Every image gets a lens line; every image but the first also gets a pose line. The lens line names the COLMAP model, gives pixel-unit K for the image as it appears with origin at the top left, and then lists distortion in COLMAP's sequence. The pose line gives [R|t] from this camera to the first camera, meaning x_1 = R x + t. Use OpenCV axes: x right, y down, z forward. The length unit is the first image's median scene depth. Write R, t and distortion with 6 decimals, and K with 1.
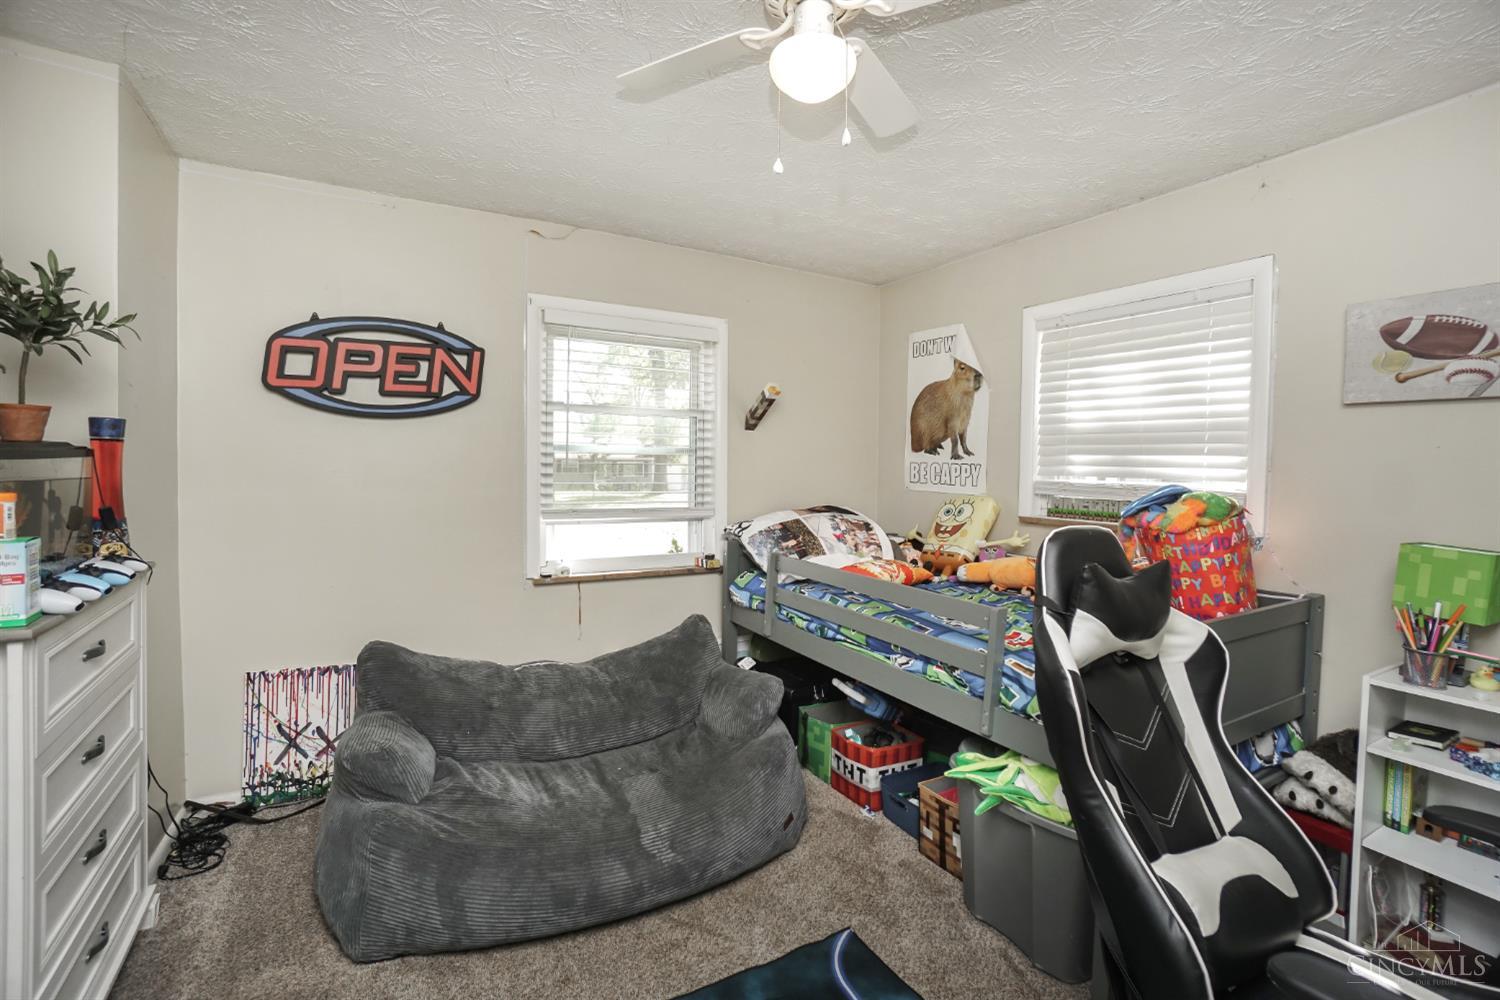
lens RADIAL K [[672.9, 0, 740.9], [0, 672.9, 496.7], [0, 0, 1]] dist [-0.045913, 0.012469]
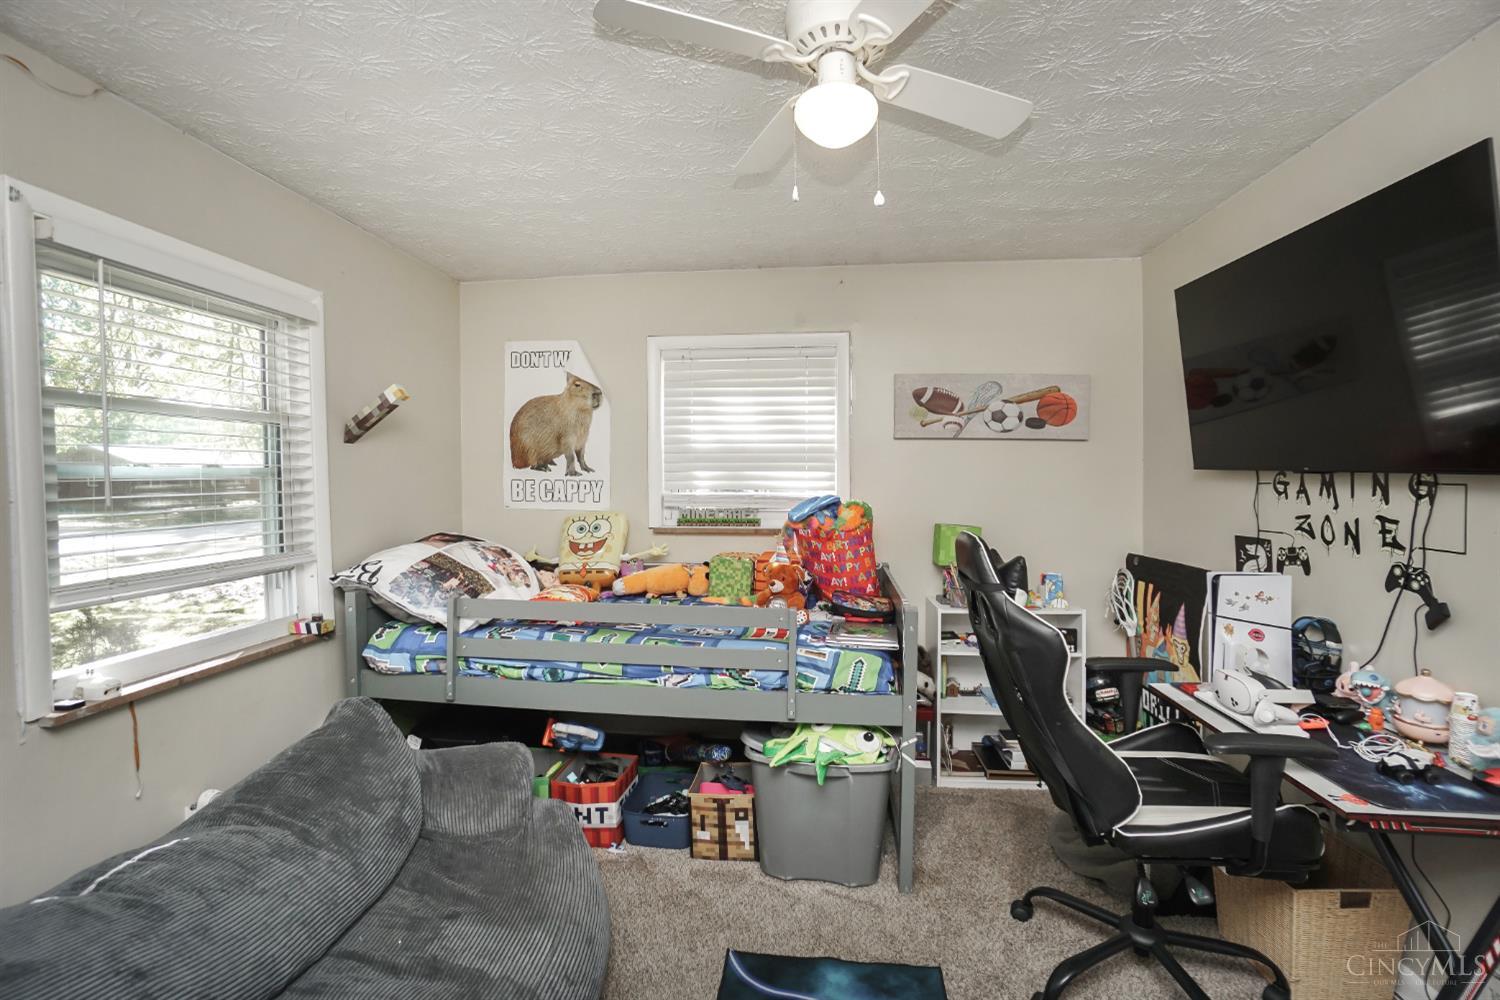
lens RADIAL K [[672.9, 0, 743.5], [0, 672.9, 498.1], [0, 0, 1]] dist [-0.045913, 0.012469]
pose [[0.589927, -0.046889, 0.806094, -0.390345], [0.051410, 0.998468, 0.020456, -0.034739], [-0.805818, 0.029374, 0.591434, 0.238232]]
